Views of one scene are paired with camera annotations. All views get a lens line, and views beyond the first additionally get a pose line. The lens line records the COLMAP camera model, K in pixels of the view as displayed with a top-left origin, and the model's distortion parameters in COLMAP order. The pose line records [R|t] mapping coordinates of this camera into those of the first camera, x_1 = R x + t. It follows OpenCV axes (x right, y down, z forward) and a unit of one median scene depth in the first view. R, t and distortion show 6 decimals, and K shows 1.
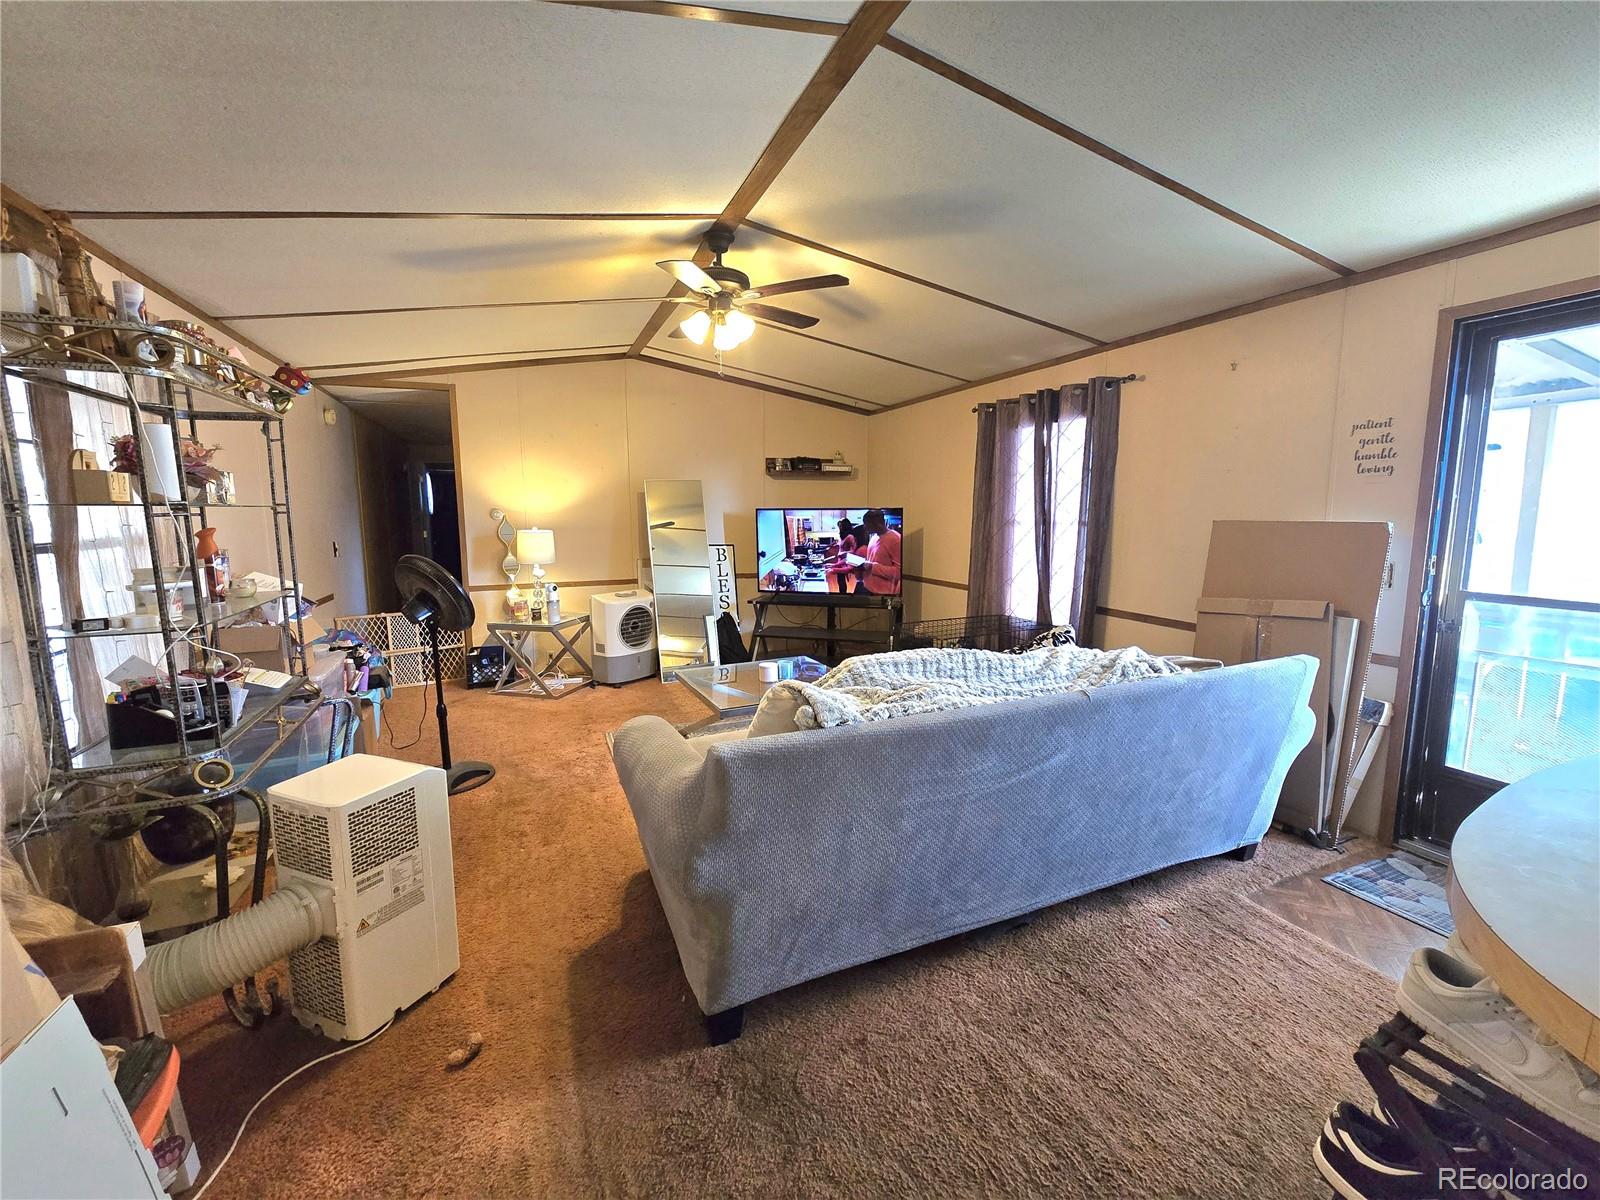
lens RADIAL K [[654.8, 0, 803.7], [0, 654.8, 587.1], [0, 0, 1]] dist [-0.001432, -0.000731]
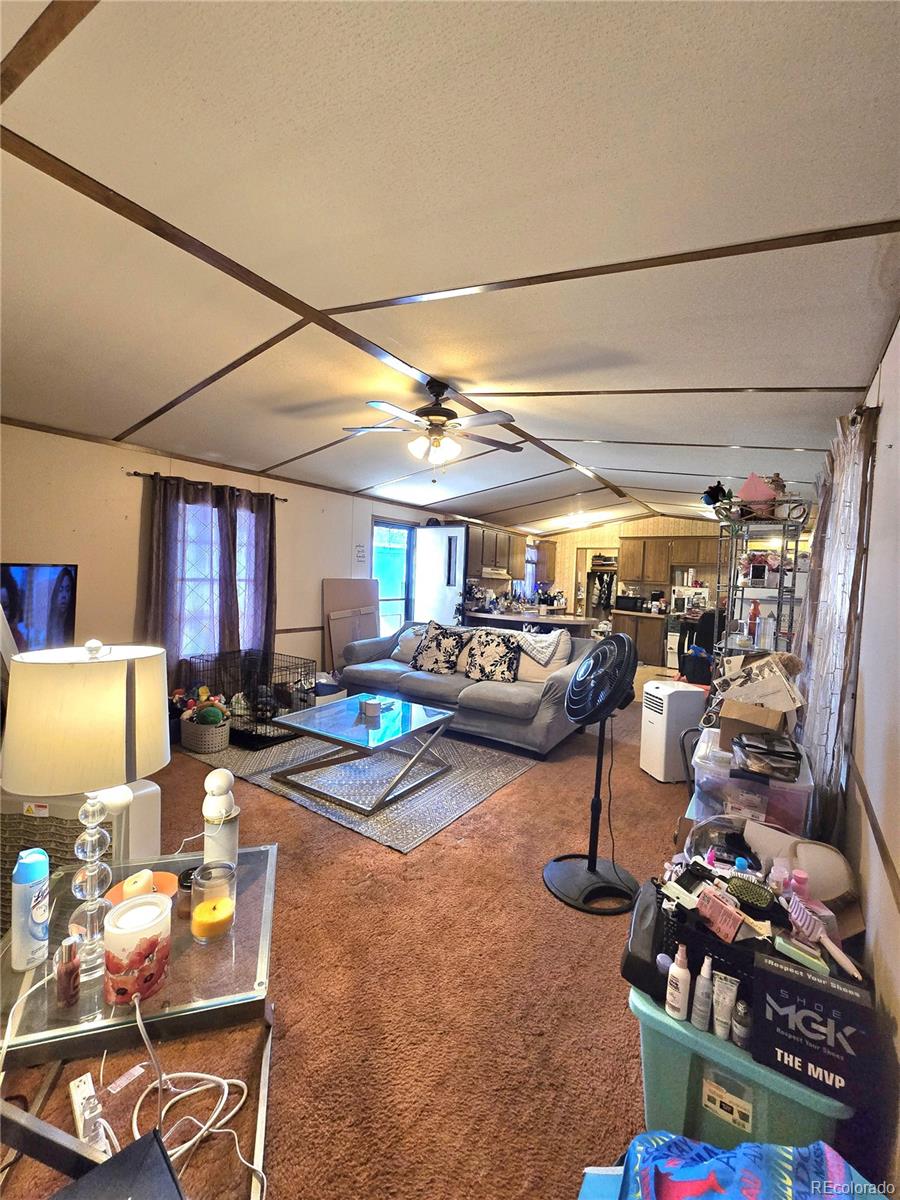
lens RADIAL K [[491.1, 0, 455.8], [0, 491.1, 601.8], [0, 0, 1]] dist [-0.001432, -0.000731]
pose [[-0.536835, -0.059756, 0.841569, -0.895521], [0.067945, 0.991187, 0.113722, -0.159664], [-0.840947, 0.118230, -0.528043, 1.322343]]
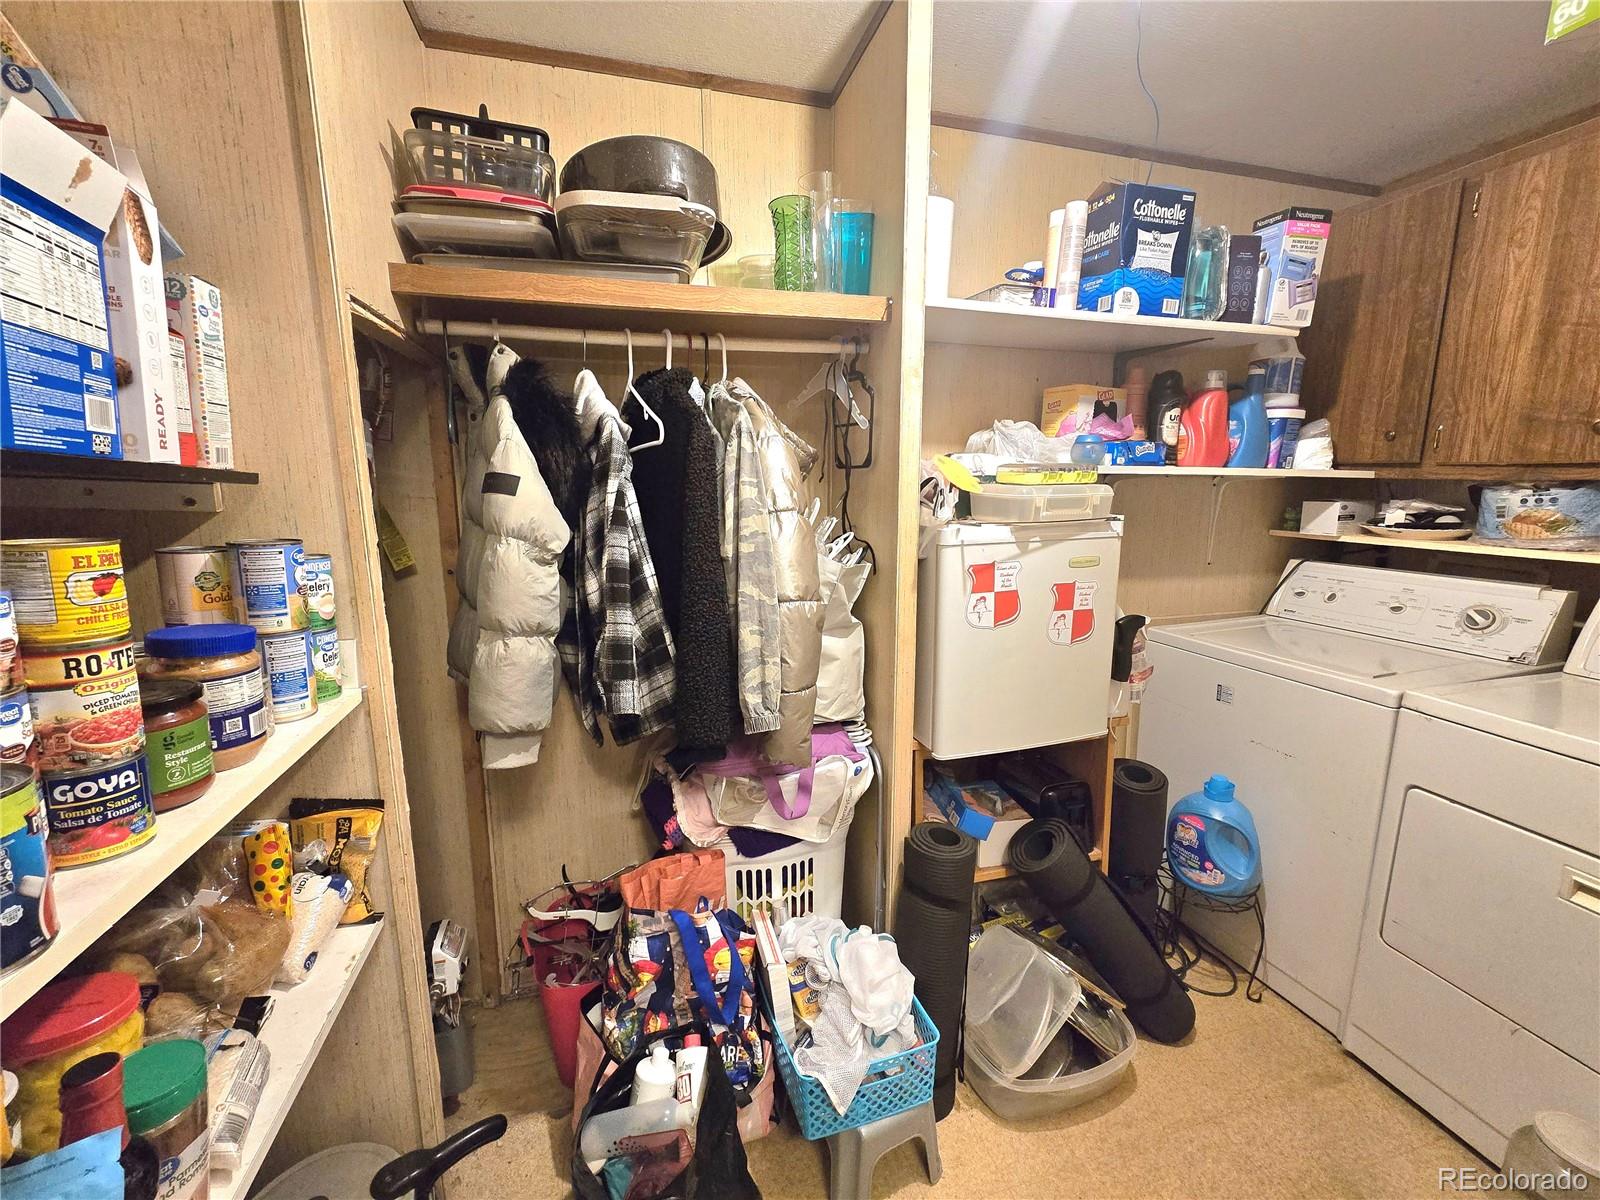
lens RADIAL K [[654.8, 0, 794.6], [0, 654.8, 592.3], [0, 0, 1]] dist [-0.001432, -0.000731]
pose [[-0.992543, -0.010705, 0.121425, 0.922464], [0.024604, 0.958039, 0.285581, 0.084350], [-0.119387, 0.286439, -0.950631, -0.616567]]
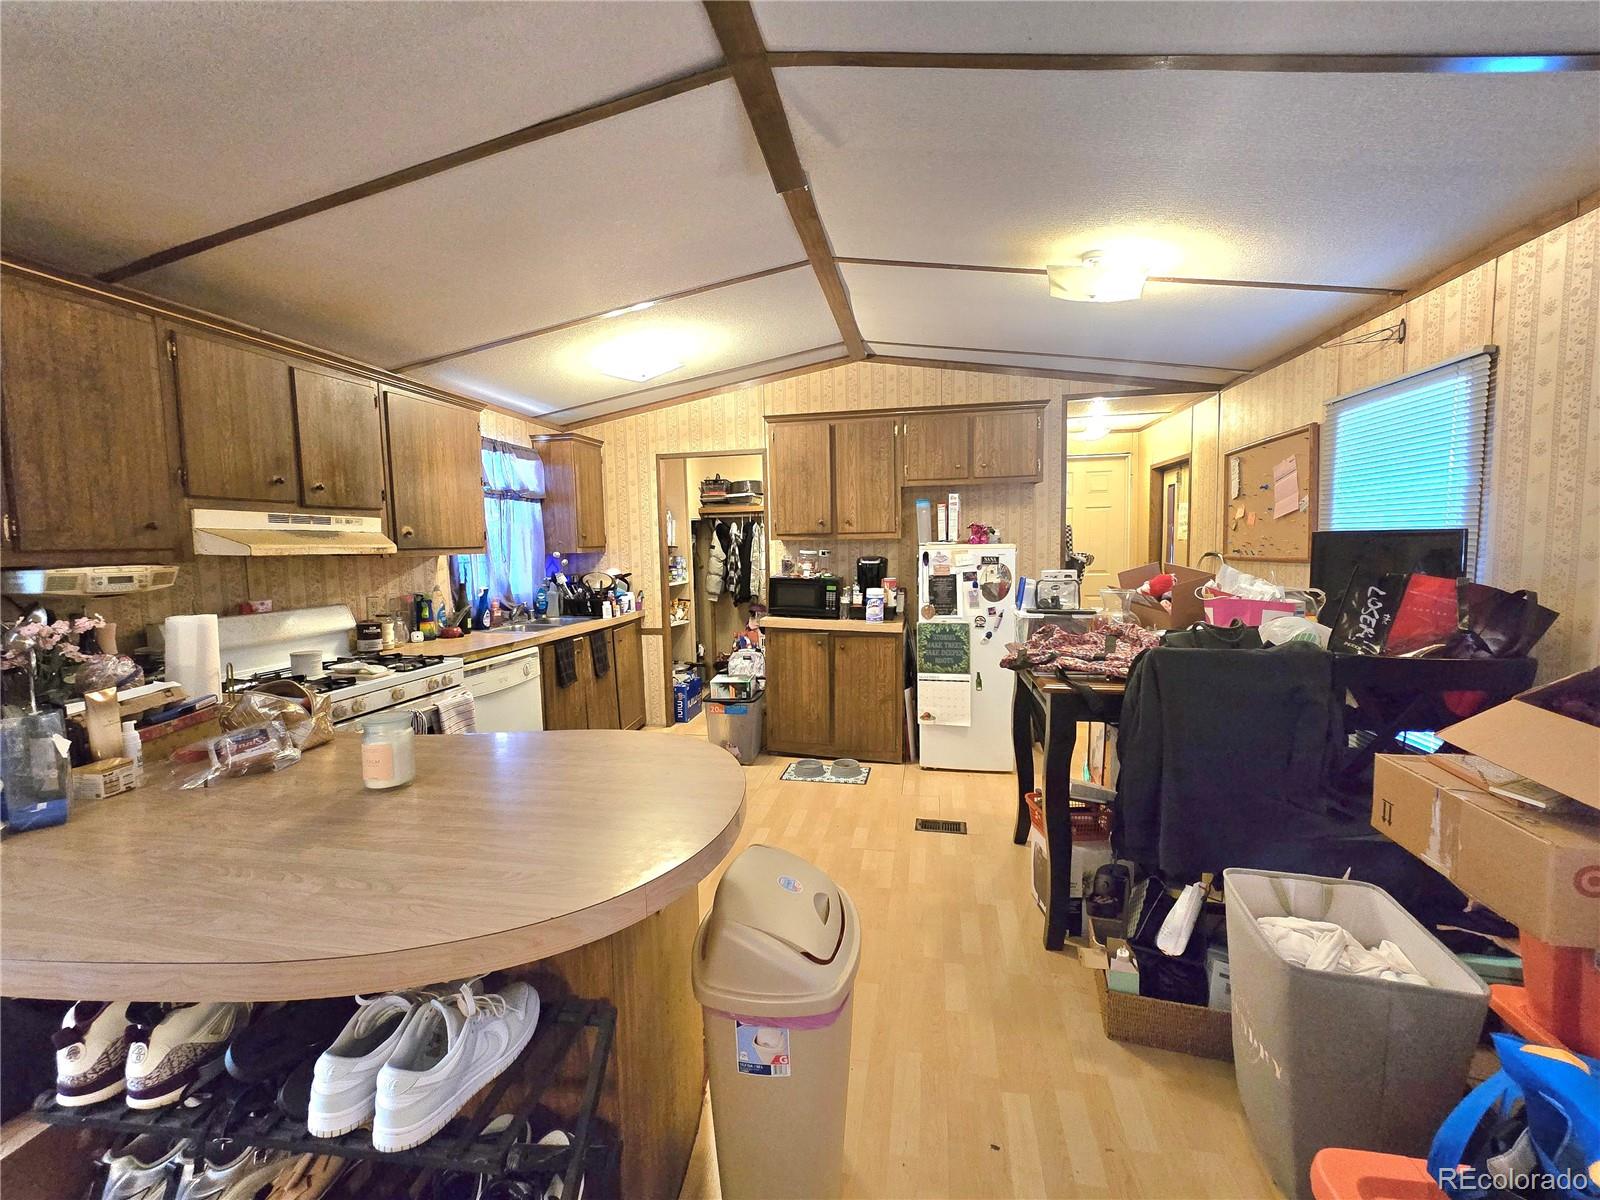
lens RADIAL K [[654.8, 0, 796.6], [0, 654.8, 591.2], [0, 0, 1]] dist [-0.001432, -0.000731]
pose [[-0.822978, -0.025215, 0.567514, 0.002565], [0.093015, 0.979550, 0.178407, -0.043593], [-0.560407, 0.199613, -0.803803, 0.307346]]
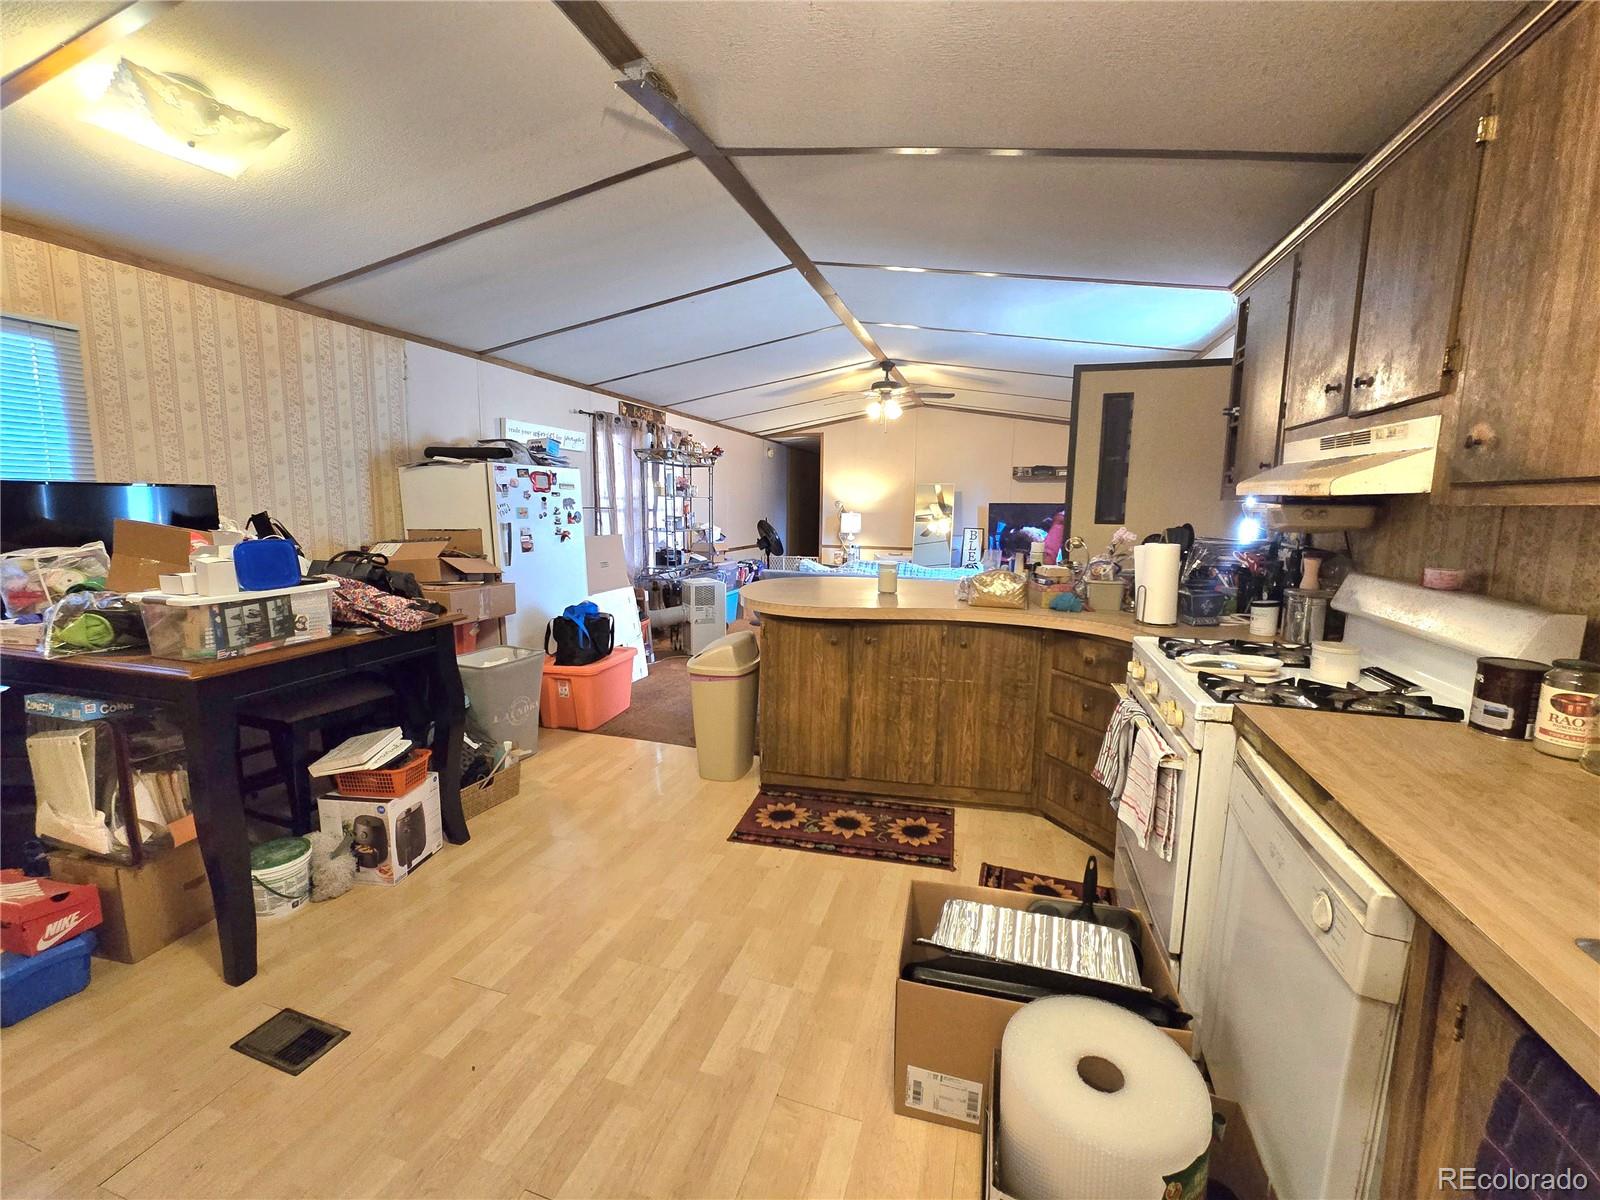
lens RADIAL K [[654.8, 0, 802.3], [0, 654.8, 594.7], [0, 0, 1]] dist [-0.001432, -0.000731]
pose [[0.760041, 0.101220, -0.641944, 0.842076], [-0.092381, 0.994593, 0.047448, 0.075129], [0.643275, 0.023240, 0.765282, -0.549479]]
